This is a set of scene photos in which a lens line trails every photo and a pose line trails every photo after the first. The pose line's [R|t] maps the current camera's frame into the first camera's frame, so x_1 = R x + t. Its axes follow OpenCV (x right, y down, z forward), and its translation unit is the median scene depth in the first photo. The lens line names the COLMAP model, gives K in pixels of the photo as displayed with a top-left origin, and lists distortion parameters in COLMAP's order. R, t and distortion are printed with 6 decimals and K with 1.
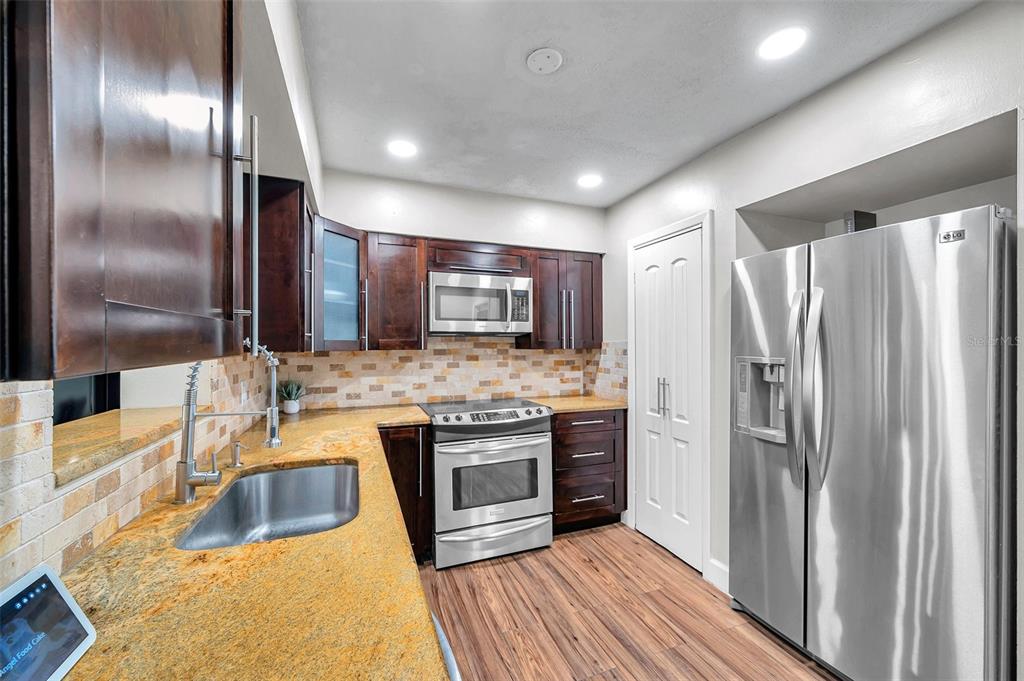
lens RADIAL K [[405.5, 0, 514.0], [0, 405.5, 343.5], [0, 0, 1]] dist [0.000660, -0.000335]
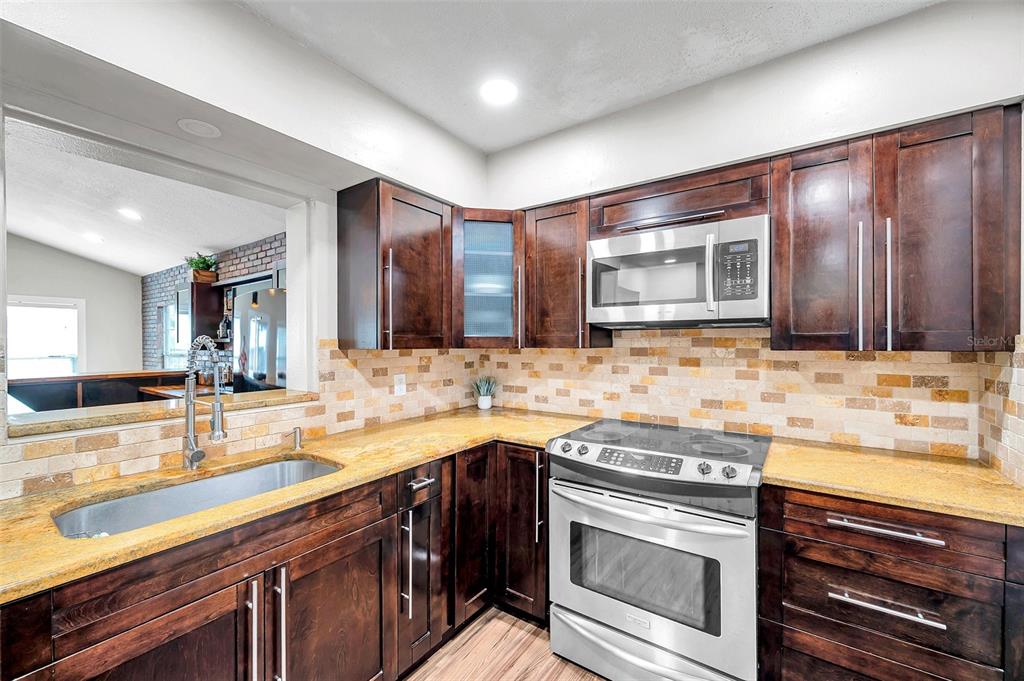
lens RADIAL K [[405.5, 0, 519.4], [0, 405.5, 344.0], [0, 0, 1]] dist [0.000660, -0.000335]
pose [[0.556325, 0.006566, -0.830939, 0.330303], [0.003656, 0.999940, 0.010348, -0.000779], [0.830957, -0.008795, 0.556268, 0.484885]]
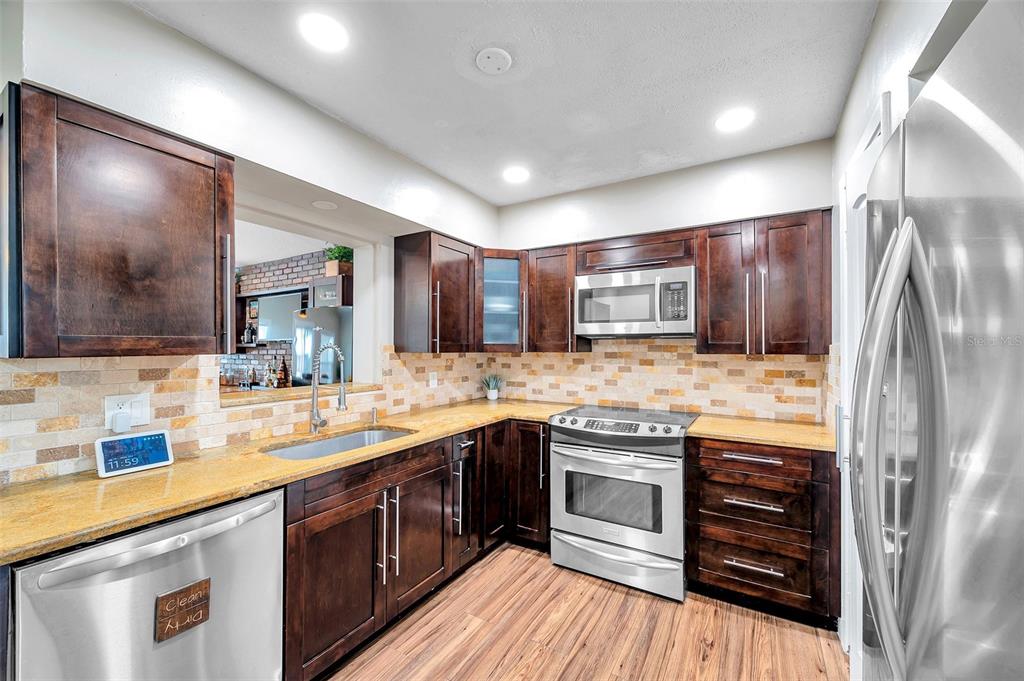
lens RADIAL K [[405.5, 0, 519.3], [0, 405.5, 343.7], [0, 0, 1]] dist [0.000660, -0.000335]
pose [[0.612842, -0.002338, -0.790202, 0.512251], [0.000047, 0.999996, -0.002922, -0.004111], [0.790205, 0.001753, 0.612840, 0.256809]]
